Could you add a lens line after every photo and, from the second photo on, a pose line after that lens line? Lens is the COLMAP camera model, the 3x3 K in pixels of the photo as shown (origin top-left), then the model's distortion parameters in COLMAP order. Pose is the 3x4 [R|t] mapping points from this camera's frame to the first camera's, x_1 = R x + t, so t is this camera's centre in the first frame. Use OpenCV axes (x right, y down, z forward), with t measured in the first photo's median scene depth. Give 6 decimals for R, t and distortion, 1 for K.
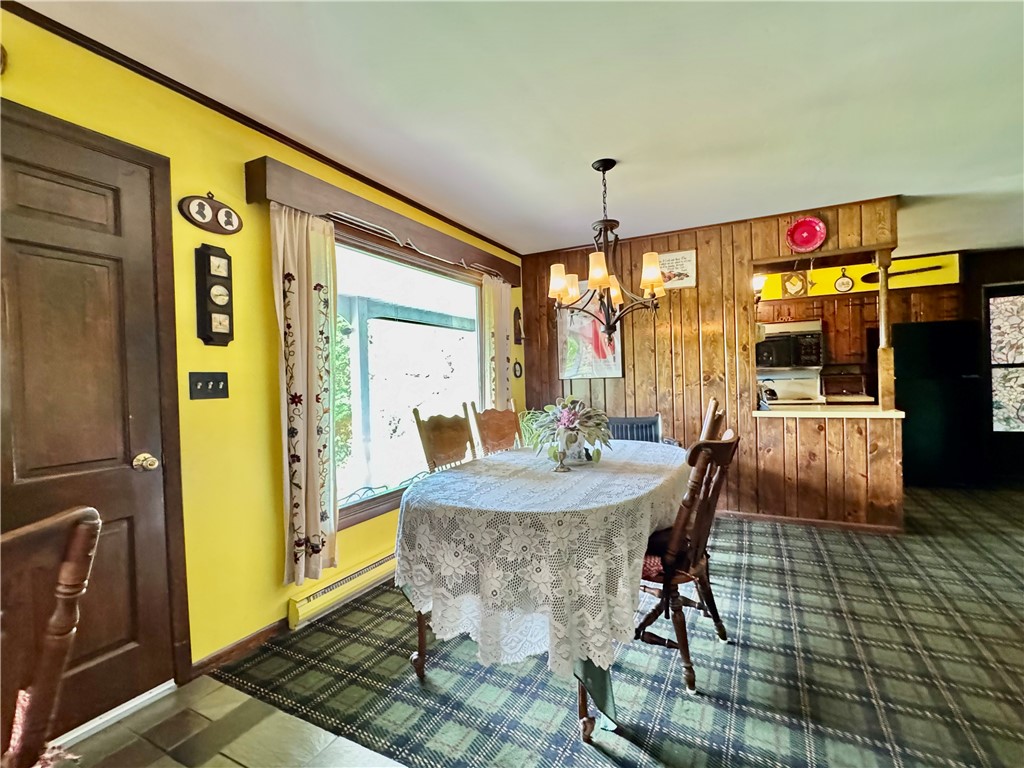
lens RADIAL K [[474.2, 0, 505.5], [0, 474.2, 389.2], [0, 0, 1]] dist [-0.001505, -0.000550]
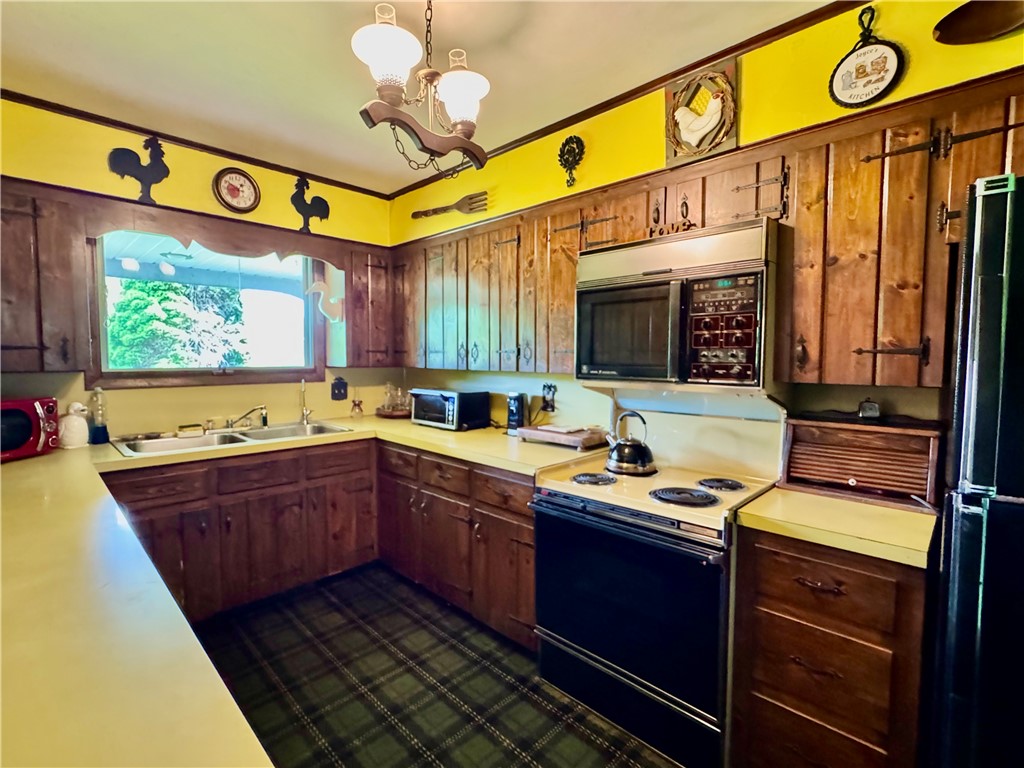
lens RADIAL K [[474.2, 0, 518.3], [0, 474.2, 389.9], [0, 0, 1]] dist [-0.001505, -0.000550]
pose [[0.957905, 0.057559, -0.281254, 0.617213], [-0.045973, 0.997807, 0.047627, -0.054492], [0.283379, -0.032692, 0.958451, 0.696786]]
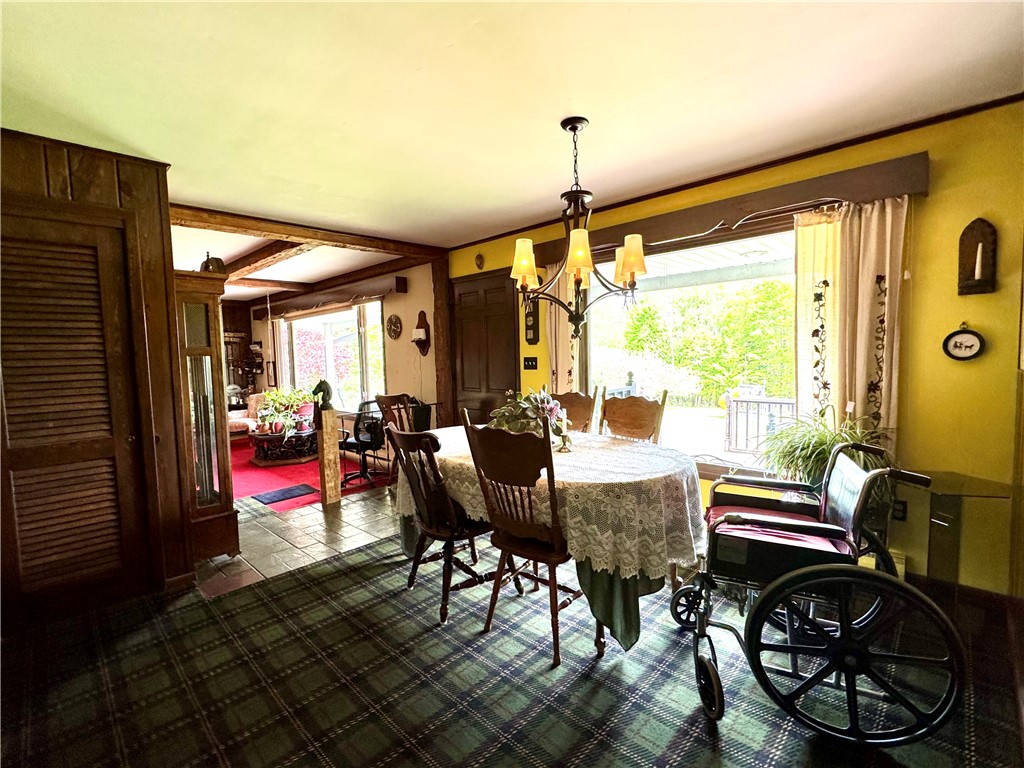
lens RADIAL K [[474.2, 0, 514.8], [0, 474.2, 386.7], [0, 0, 1]] dist [-0.001505, -0.000550]
pose [[-0.273335, 0.102176, -0.956477, 1.197535], [0.014977, 0.994674, 0.101976, -0.101569], [0.961802, 0.013549, -0.273409, 1.234651]]
